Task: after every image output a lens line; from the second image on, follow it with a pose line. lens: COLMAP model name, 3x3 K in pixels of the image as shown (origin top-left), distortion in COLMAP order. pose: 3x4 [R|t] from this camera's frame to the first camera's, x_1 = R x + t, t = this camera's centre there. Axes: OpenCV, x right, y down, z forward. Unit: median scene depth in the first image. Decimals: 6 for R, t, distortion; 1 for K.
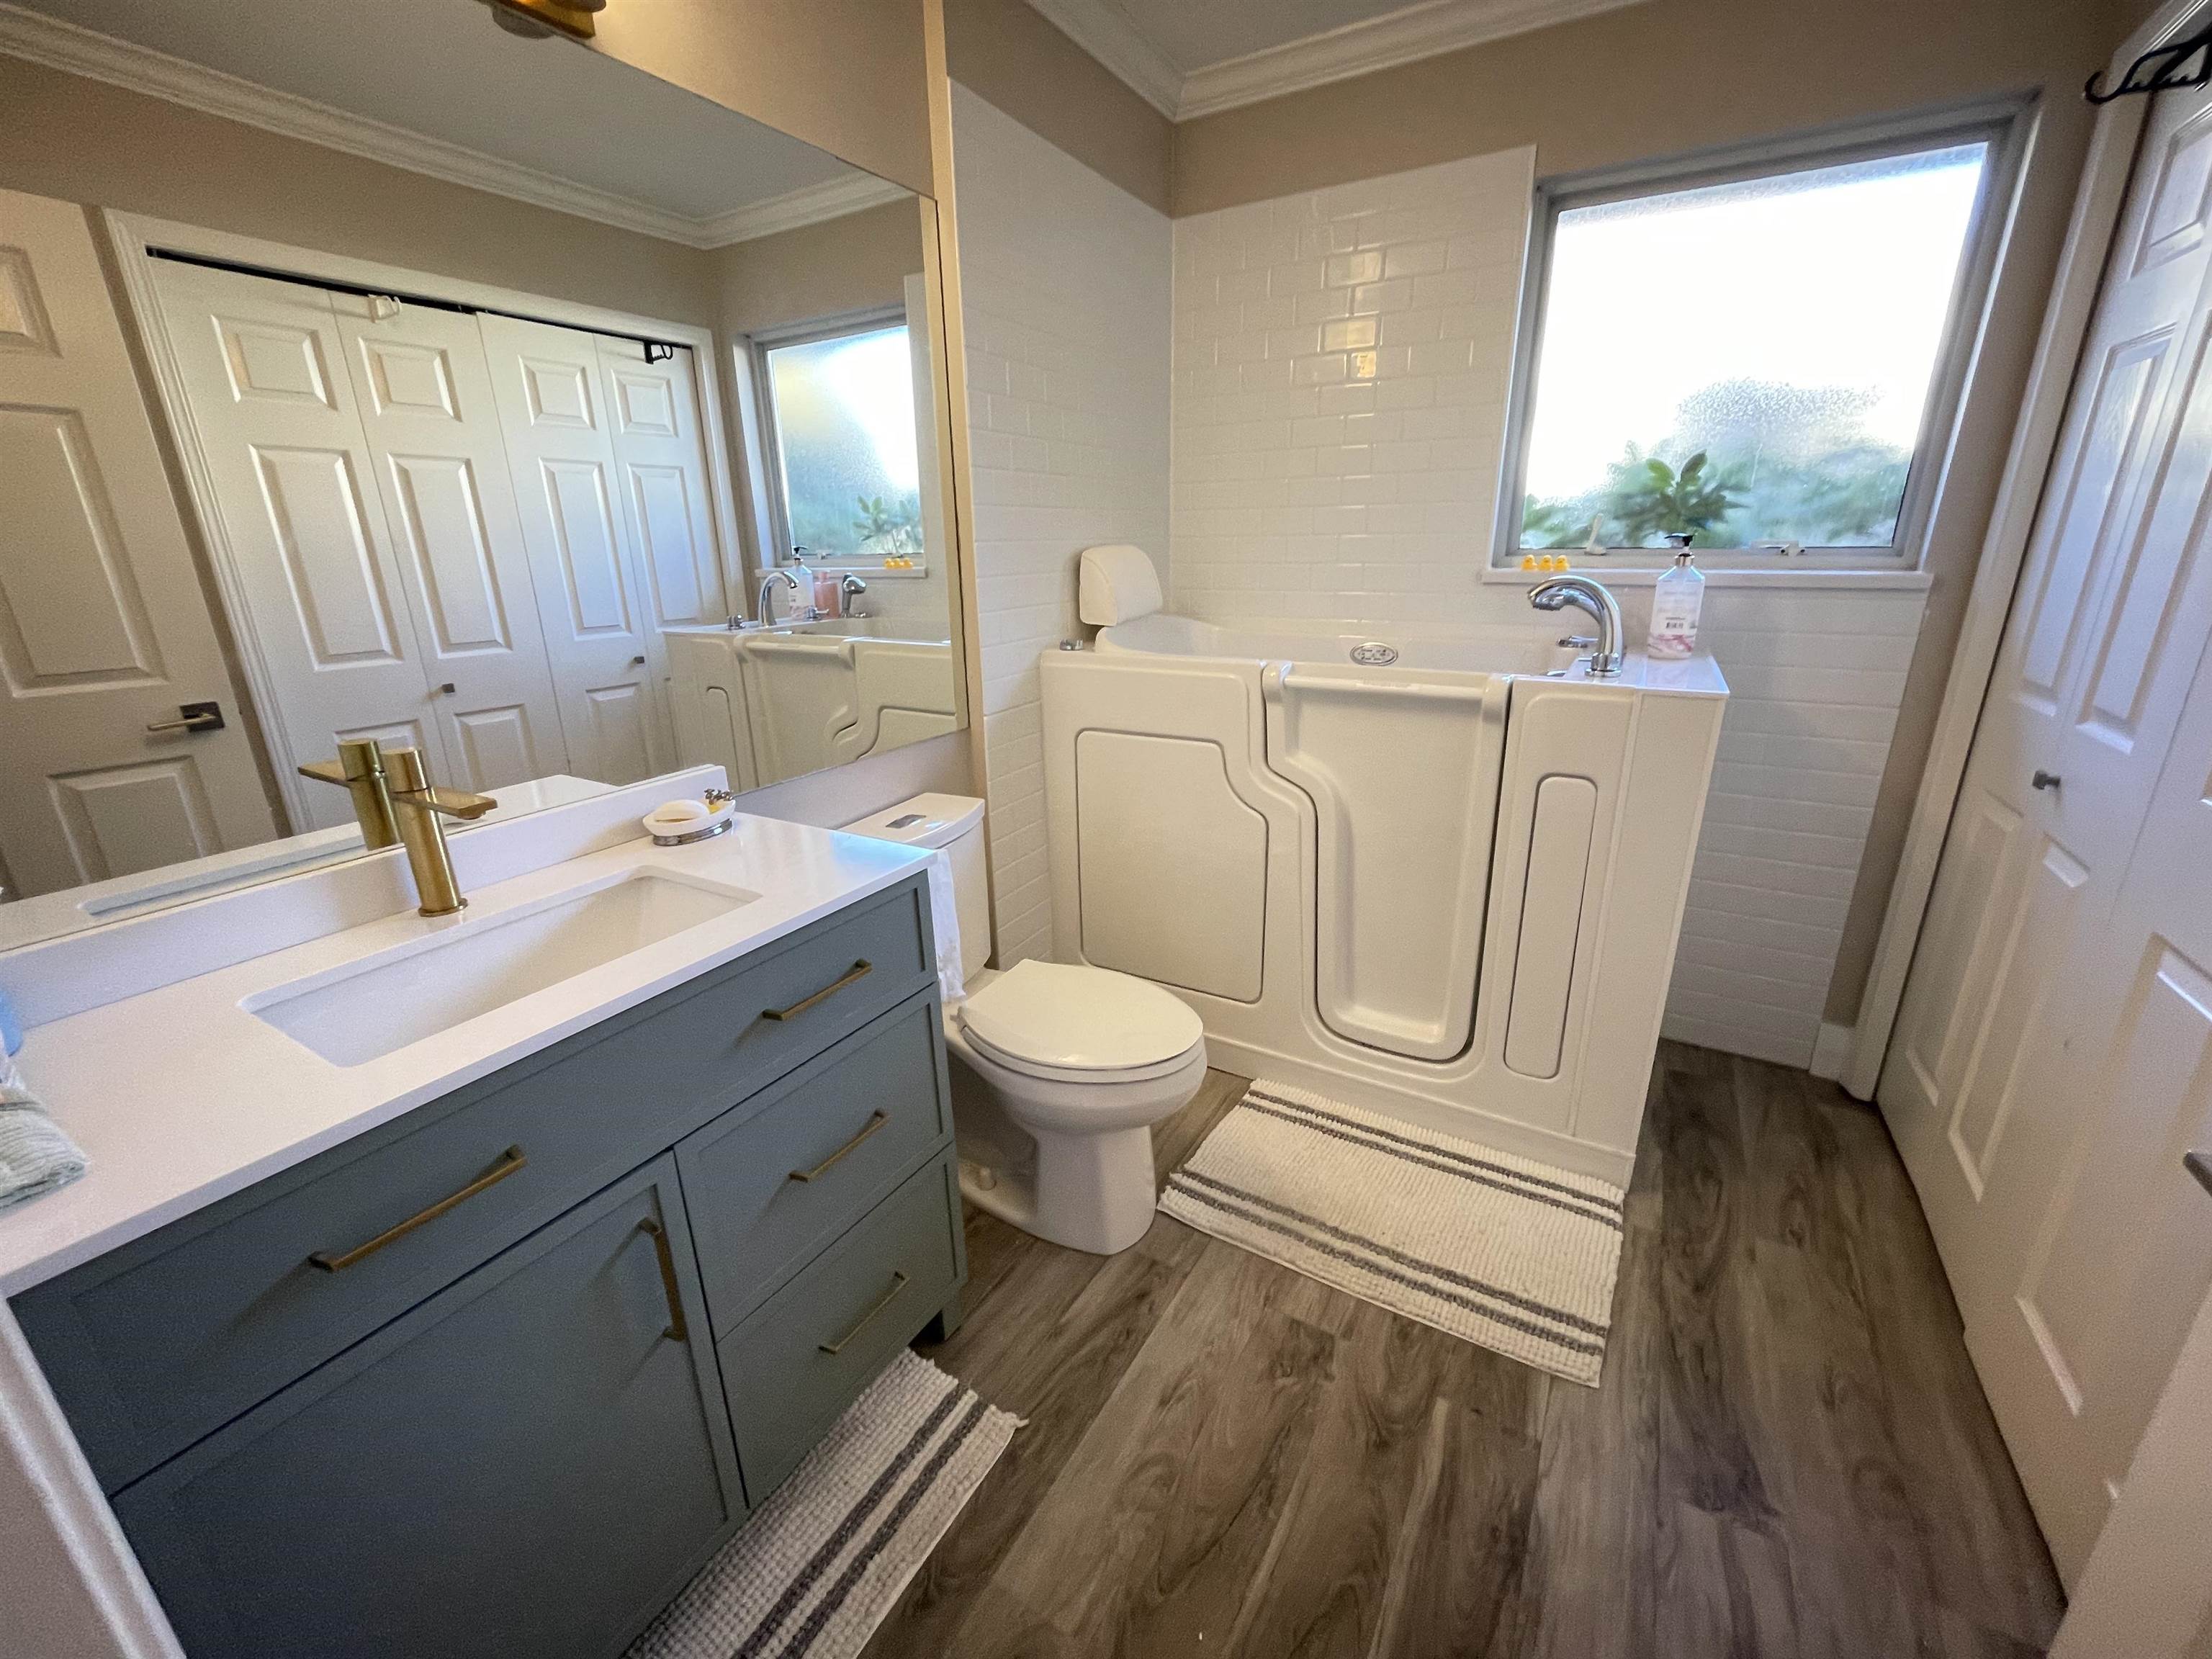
lens RADIAL K [[897.7, 0, 1109.8], [0, 897.7, 828.6], [0, 0, 1]] dist [0.000378, -0.000355]
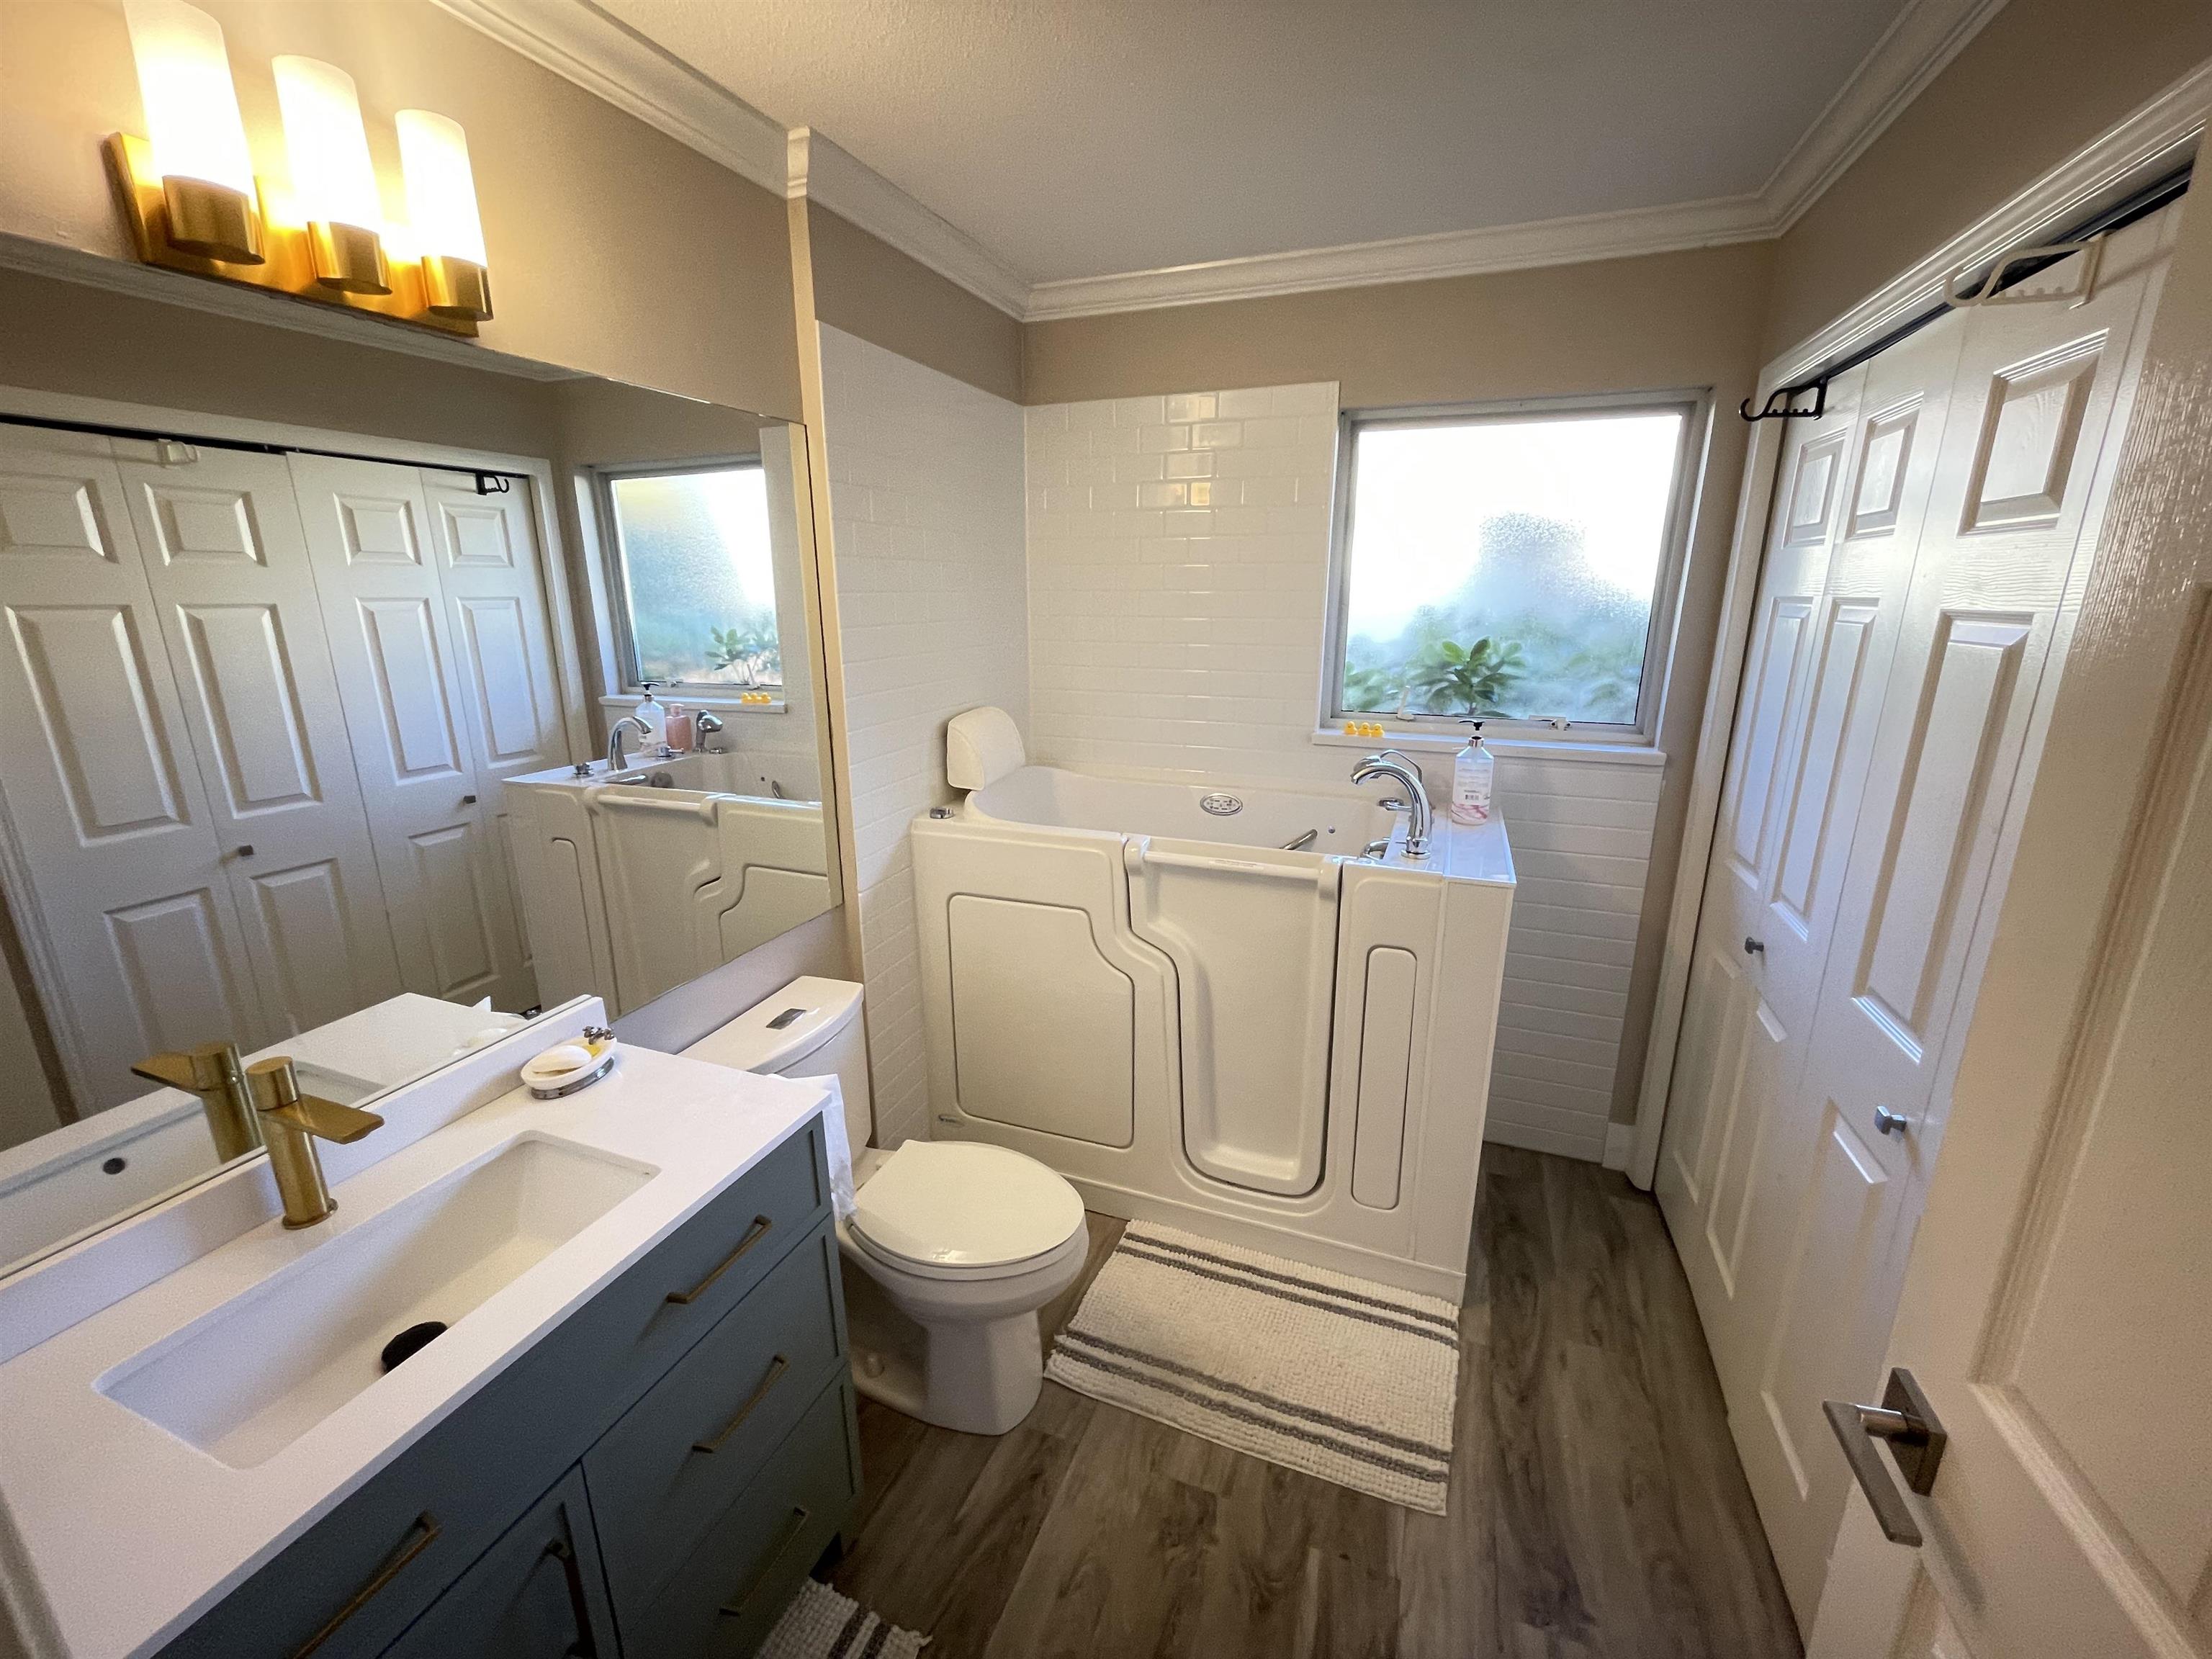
lens RADIAL K [[897.7, 0, 1109.6], [0, 897.7, 827.7], [0, 0, 1]] dist [0.000378, -0.000355]
pose [[0.986246, -0.027507, 0.162977, -0.023592], [0.036240, 0.998049, -0.050851, -0.147516], [-0.161260, 0.056058, 0.985319, -0.067602]]
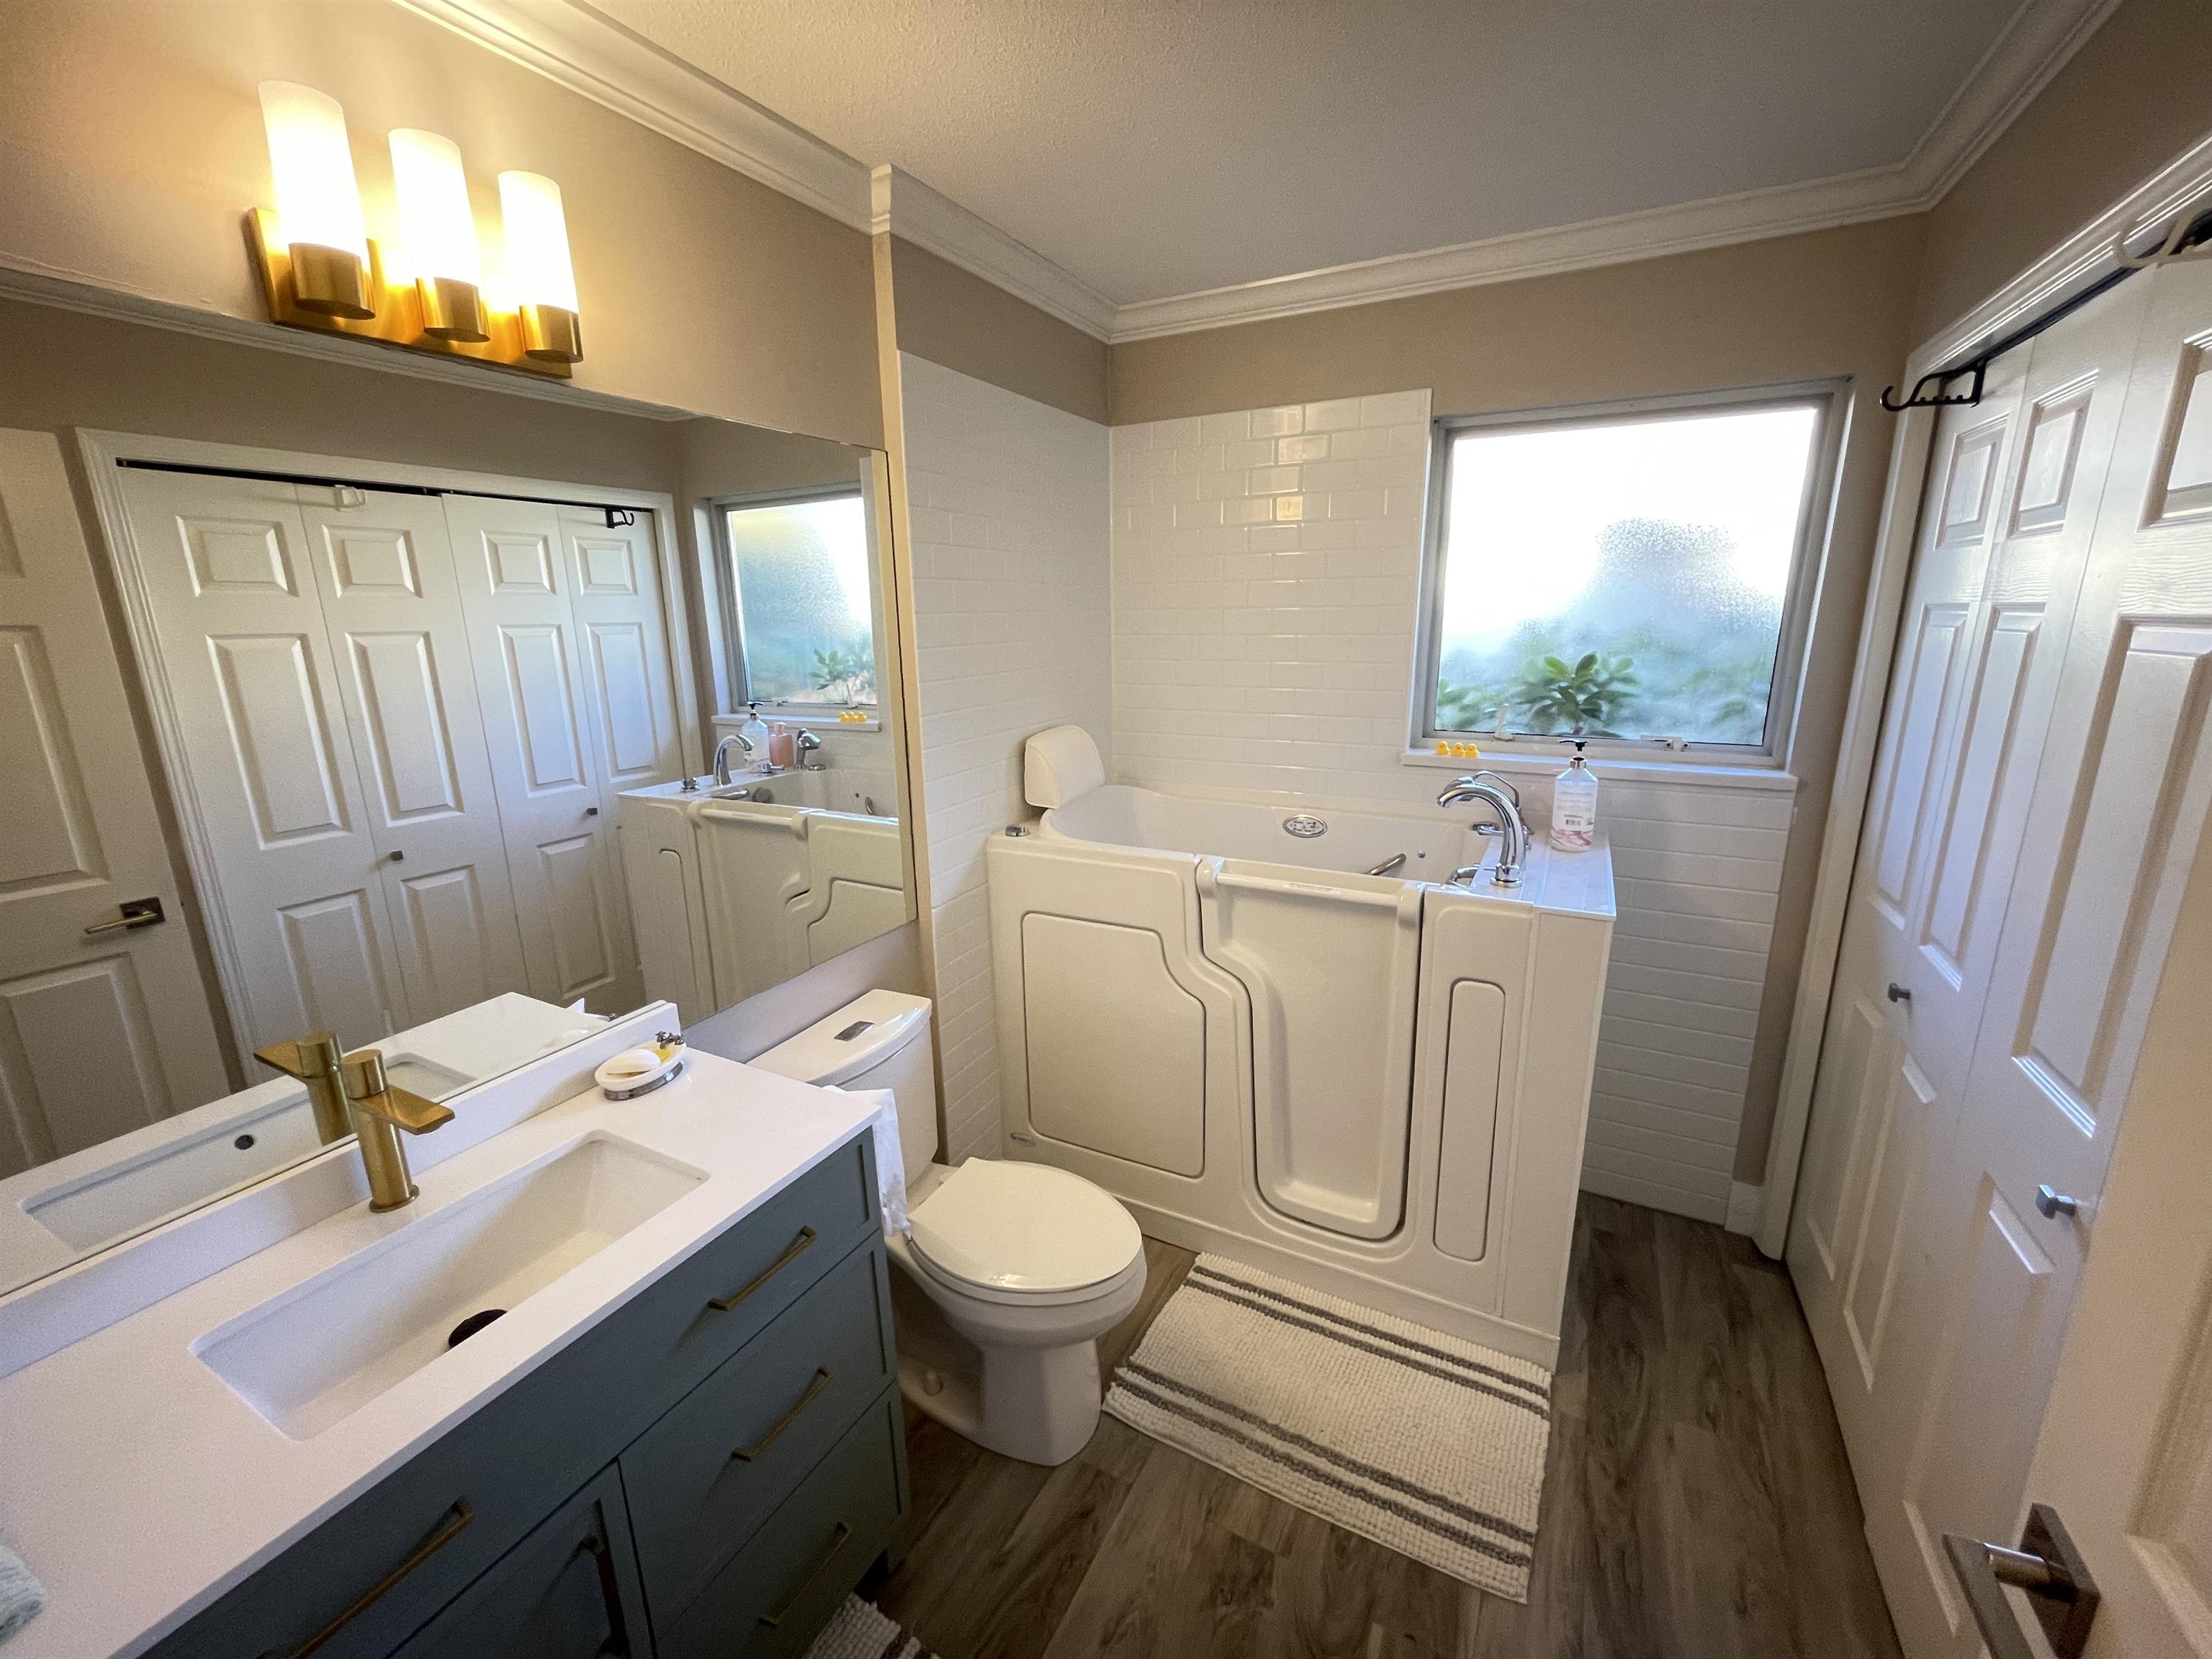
lens RADIAL K [[897.7, 0, 1110.1], [0, 897.7, 827.8], [0, 0, 1]] dist [0.000378, -0.000355]
pose [[0.998873, -0.009772, 0.046441, 0.020170], [0.013219, 0.997132, -0.074522, -0.148674], [-0.045579, 0.075052, 0.996137, -0.056535]]
